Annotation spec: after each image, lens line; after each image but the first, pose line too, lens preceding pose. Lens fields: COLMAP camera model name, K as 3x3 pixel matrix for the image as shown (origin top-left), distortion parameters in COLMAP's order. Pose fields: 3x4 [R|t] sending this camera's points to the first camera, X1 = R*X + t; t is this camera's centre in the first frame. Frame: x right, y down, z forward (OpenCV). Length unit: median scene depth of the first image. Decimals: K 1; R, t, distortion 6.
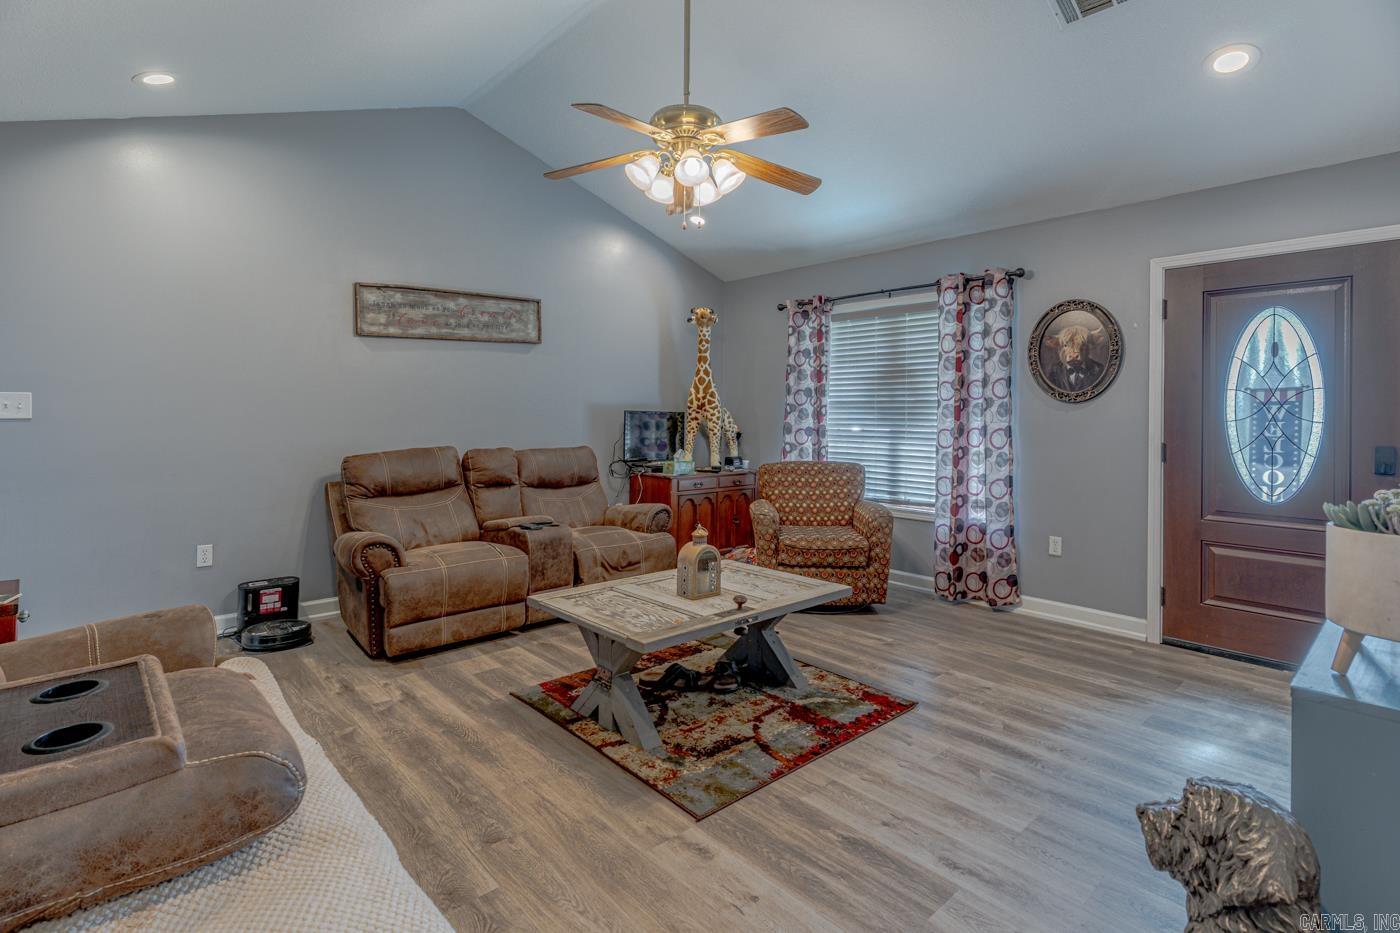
lens RADIAL K [[681.4, 0, 701.7], [0, 681.4, 417.6], [0, 0, 1]] dist [0.004009, -0.000039]
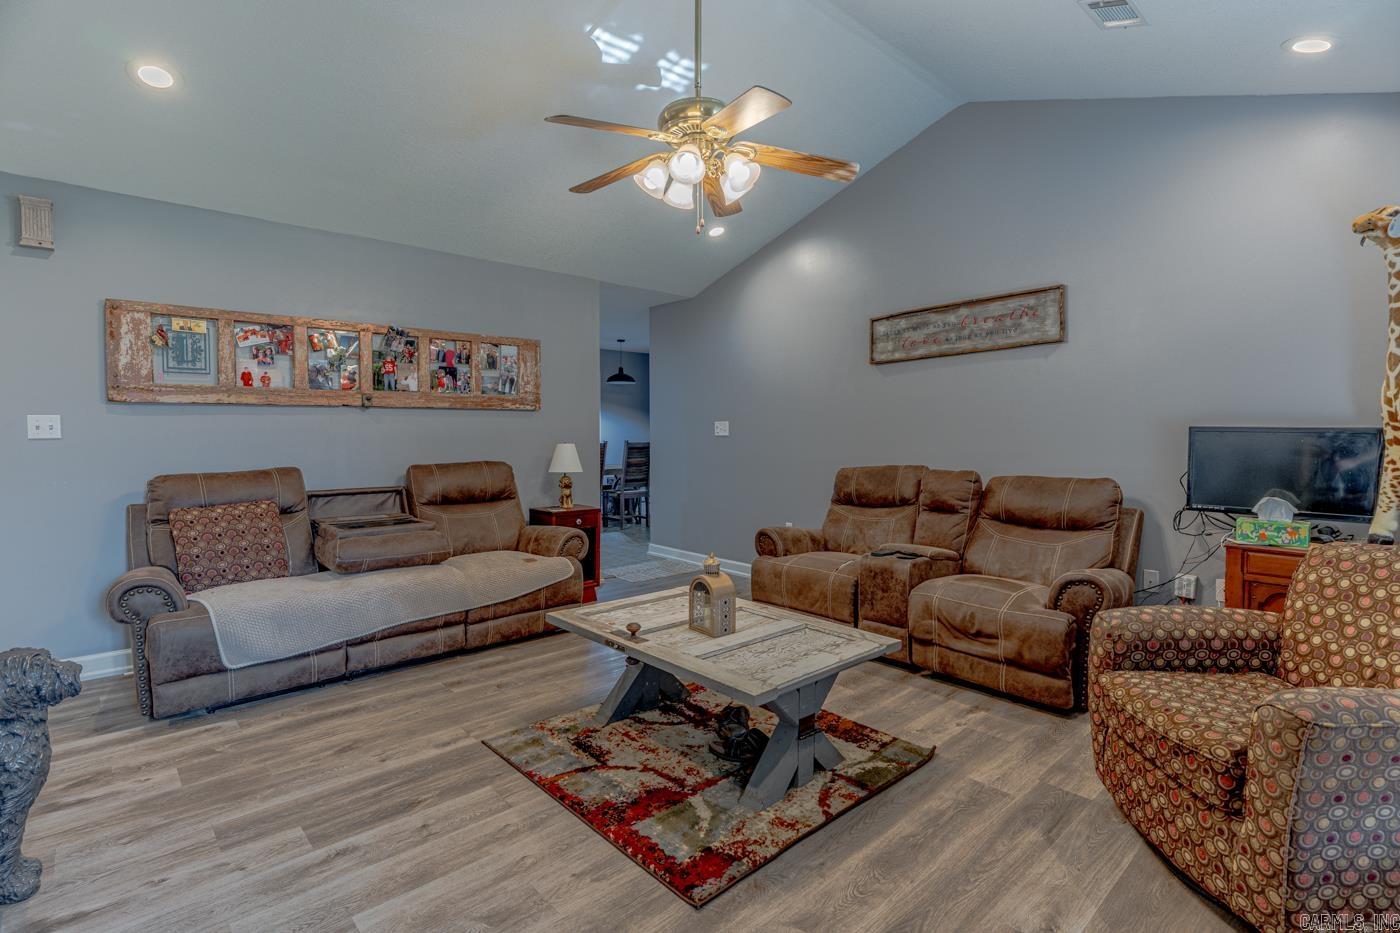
lens RADIAL K [[672.9, 0, 693.7], [0, 672.9, 457.1], [0, 0, 1]] dist [0.001269, -0.000133]
pose [[0.007301, 0.034861, -0.999365, 0.861269], [-0.005934, 0.999376, 0.034818, -0.003124], [0.999956, 0.005676, 0.007503, 0.943090]]
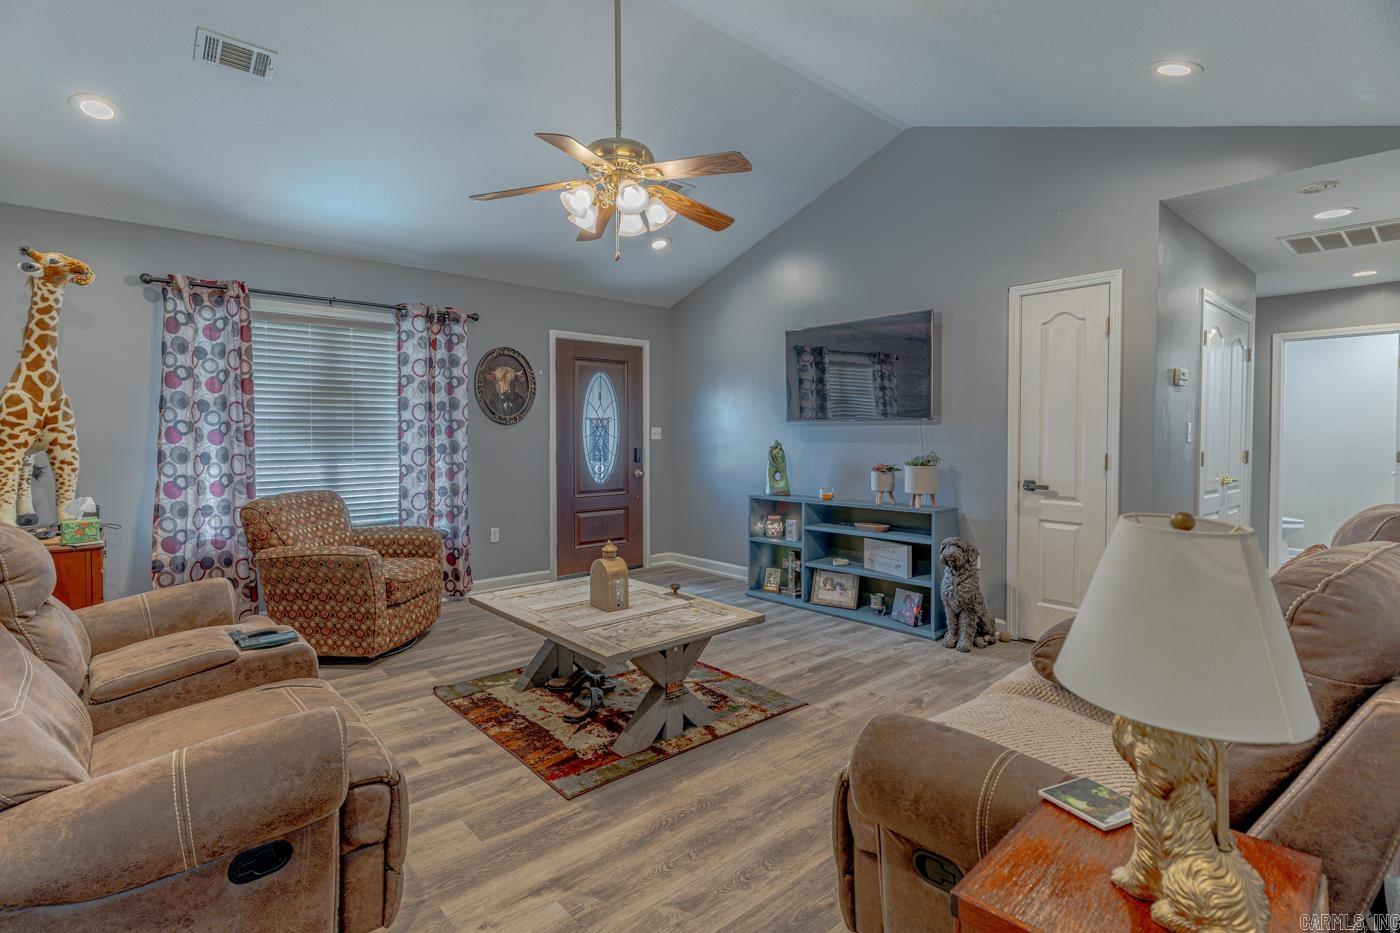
lens RADIAL K [[671.1, 0, 665.6], [0, 671.1, 455.6], [0, 0, 1]] dist [-0.001469, -0.000131]
pose [[0.049575, -0.039169, 0.998002, -1.004124], [0.007058, 0.999220, 0.038866, -0.013775], [-0.998745, 0.005117, 0.049813, 0.837721]]
